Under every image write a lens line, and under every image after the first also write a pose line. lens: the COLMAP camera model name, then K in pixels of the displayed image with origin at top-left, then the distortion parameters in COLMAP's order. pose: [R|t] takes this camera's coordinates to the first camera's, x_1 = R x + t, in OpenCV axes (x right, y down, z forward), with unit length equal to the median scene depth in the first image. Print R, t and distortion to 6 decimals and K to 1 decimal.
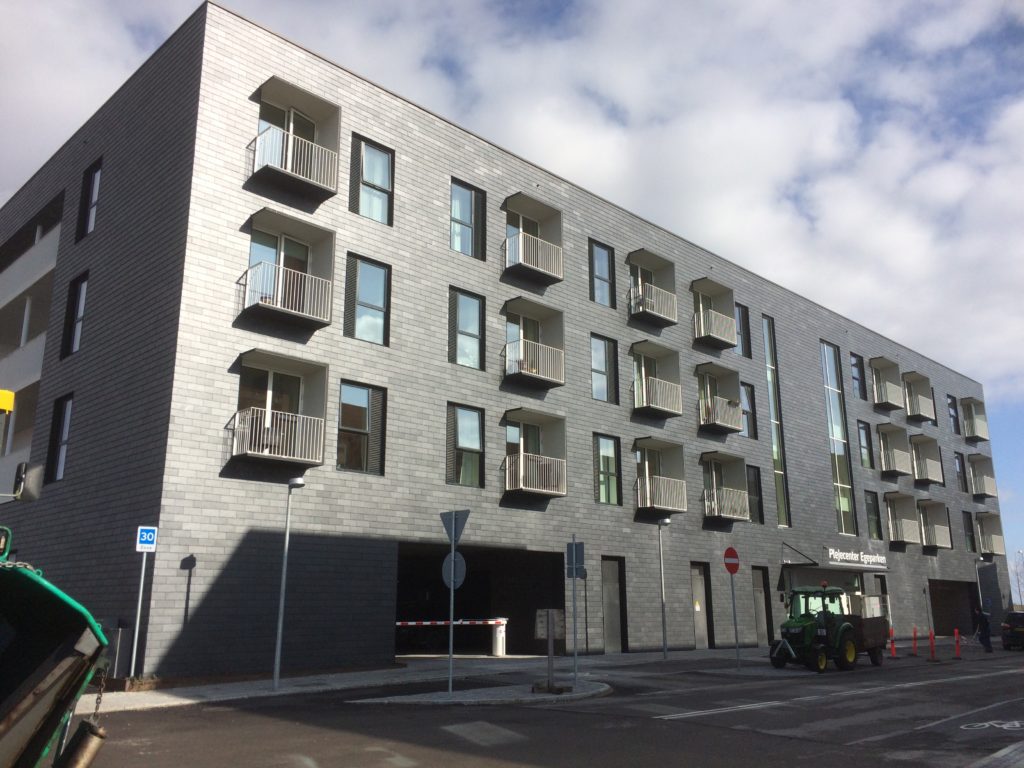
lens RADIAL K [[859.3, 0, 519.2], [0, 859.3, 388.7], [0, 0, 1]] dist [0.044167, -0.064612]
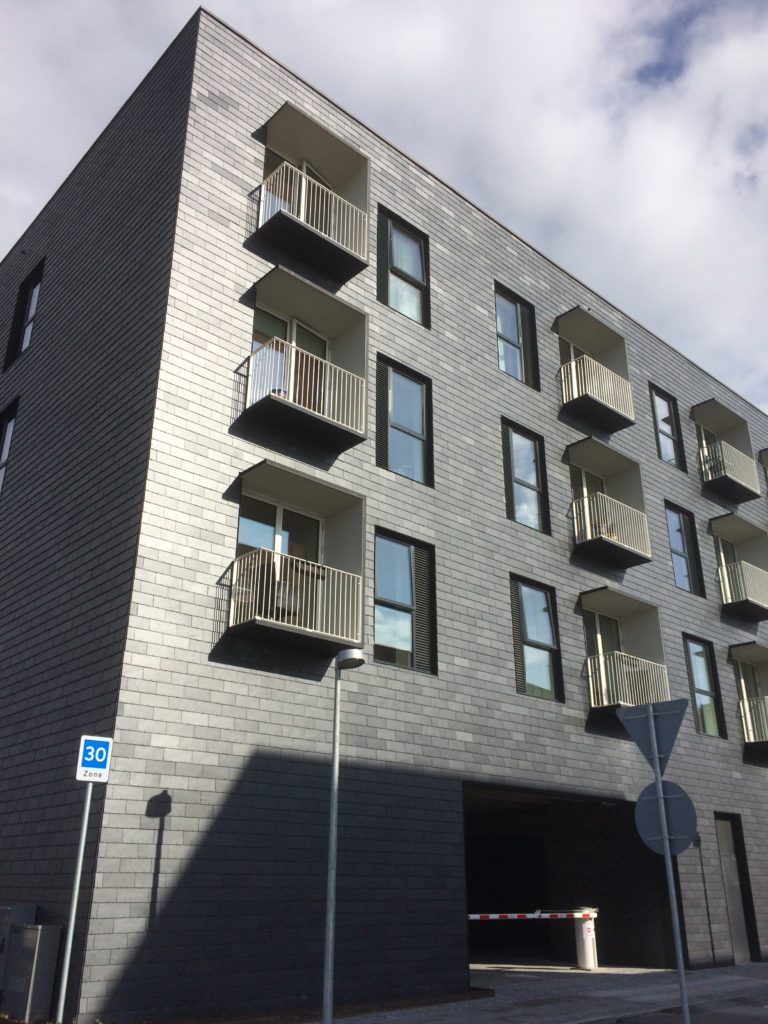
lens RADIAL K [[859.3, 0, 378.3], [0, 859.3, 503.1], [0, 0, 1]] dist [0.044167, -0.064612]
pose [[0.998355, -0.020320, -0.053611, -0.160889], [0.010799, 0.984996, -0.172236, 0.082853], [0.056306, 0.171374, 0.983596, 0.322702]]
